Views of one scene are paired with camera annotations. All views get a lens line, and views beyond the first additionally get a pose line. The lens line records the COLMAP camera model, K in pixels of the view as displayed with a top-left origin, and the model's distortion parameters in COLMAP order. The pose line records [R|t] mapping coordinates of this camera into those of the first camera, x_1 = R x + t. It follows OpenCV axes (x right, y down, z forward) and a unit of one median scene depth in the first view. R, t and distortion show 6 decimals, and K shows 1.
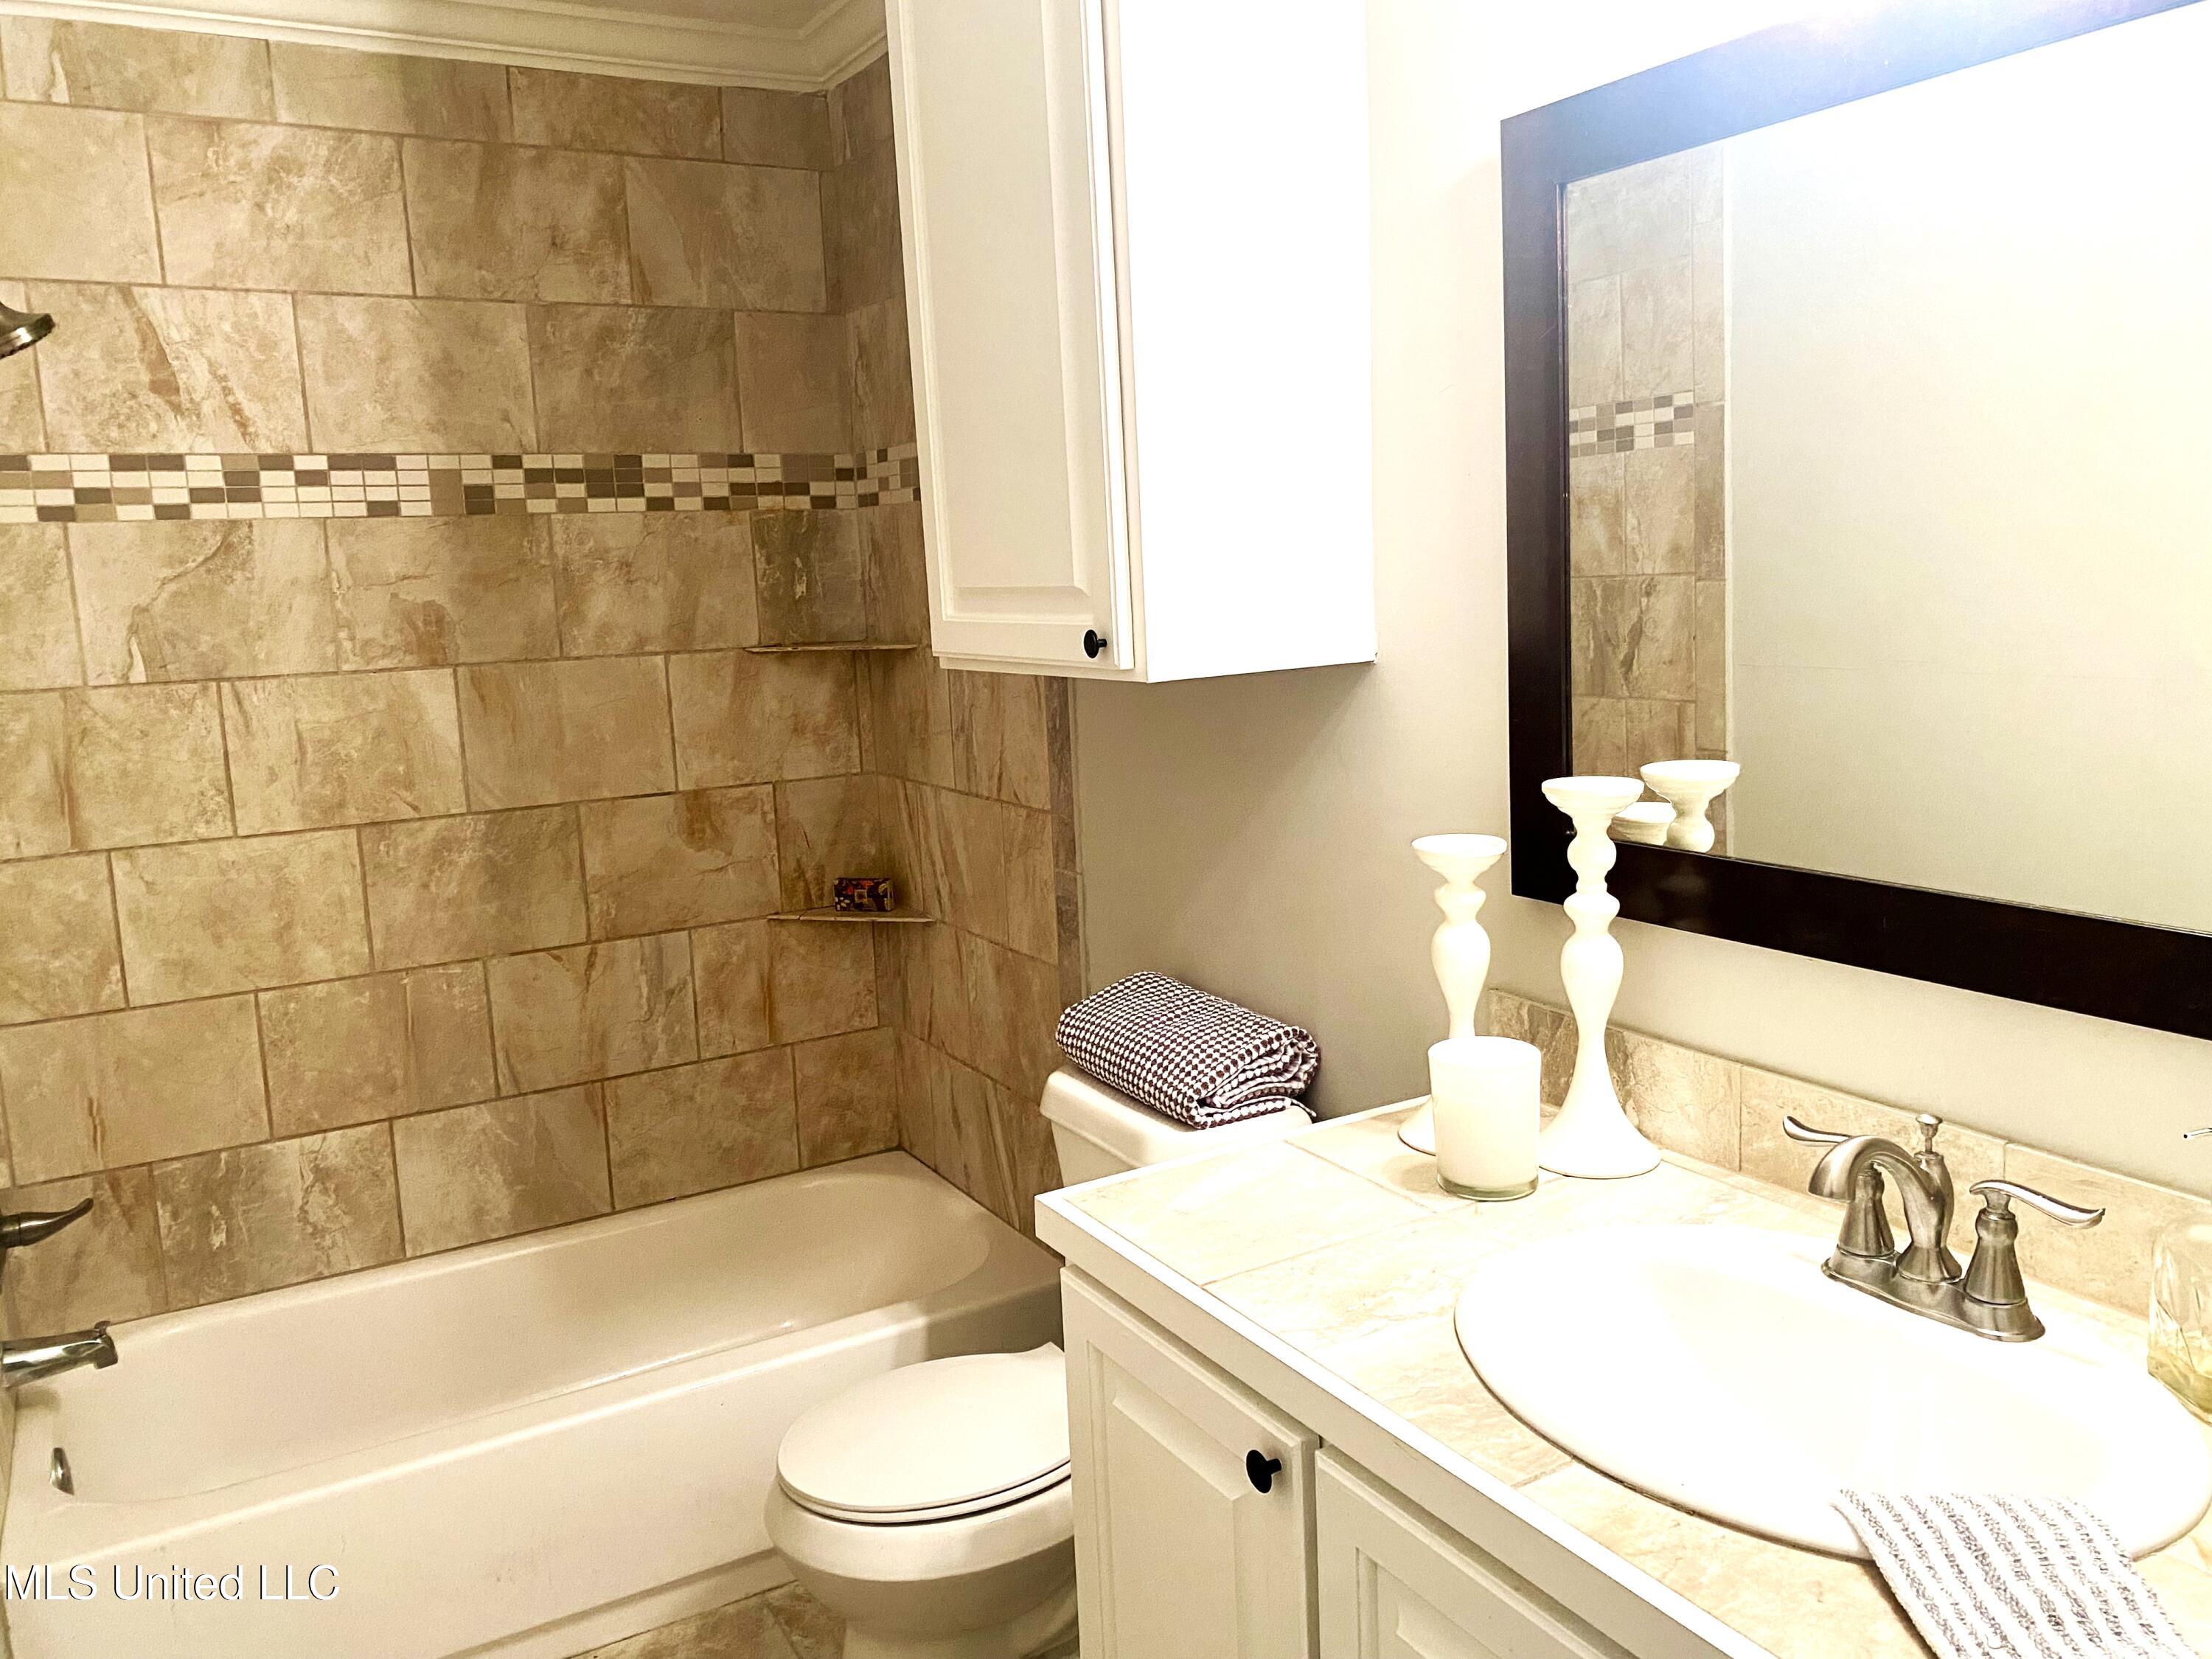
lens RADIAL K [[1734.7, 0, 1106.2], [0, 1734.7, 840.2], [0, 0, 1]] dist [0.059985, -0.073984]
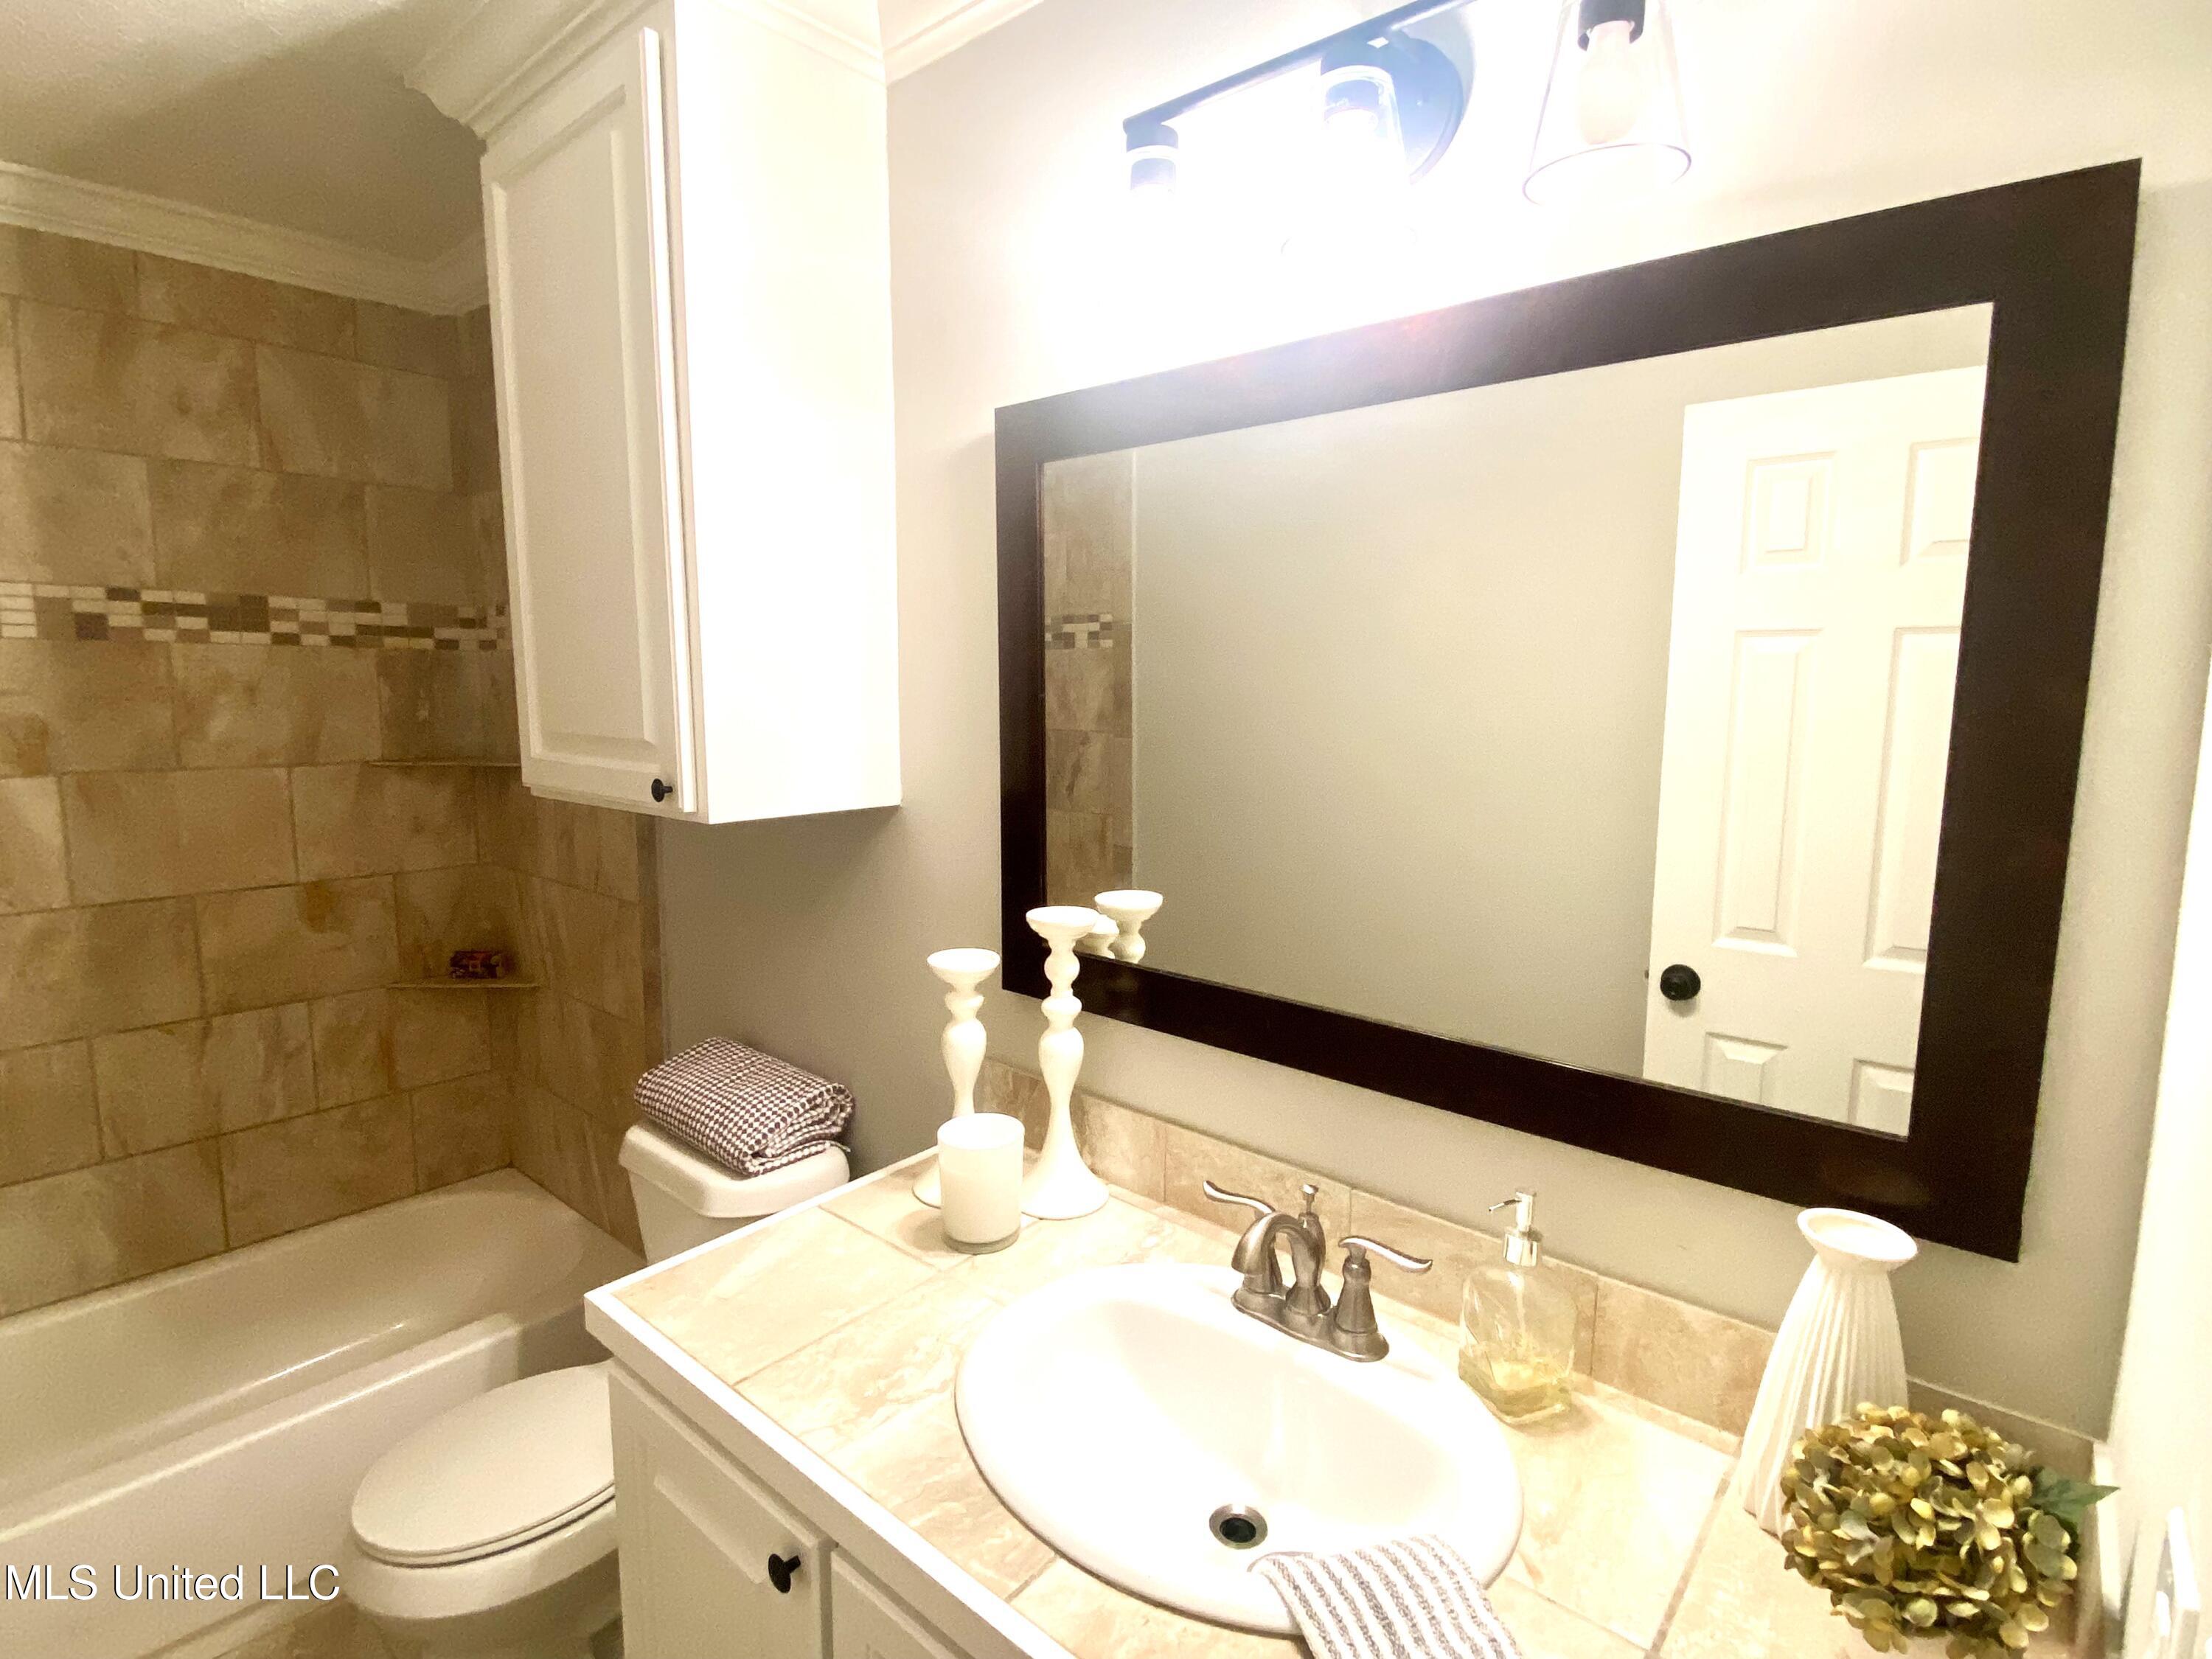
lens RADIAL K [[1111.8, 0, 1123.8], [0, 1111.8, 838.1], [0, 0, 1]] dist [-0.003930, -0.013020]
pose [[0.940073, 0.014983, 0.340644, 0.025806], [-0.004444, 0.999488, -0.031698, -0.045059], [-0.340944, 0.028284, 0.939658, 0.139421]]
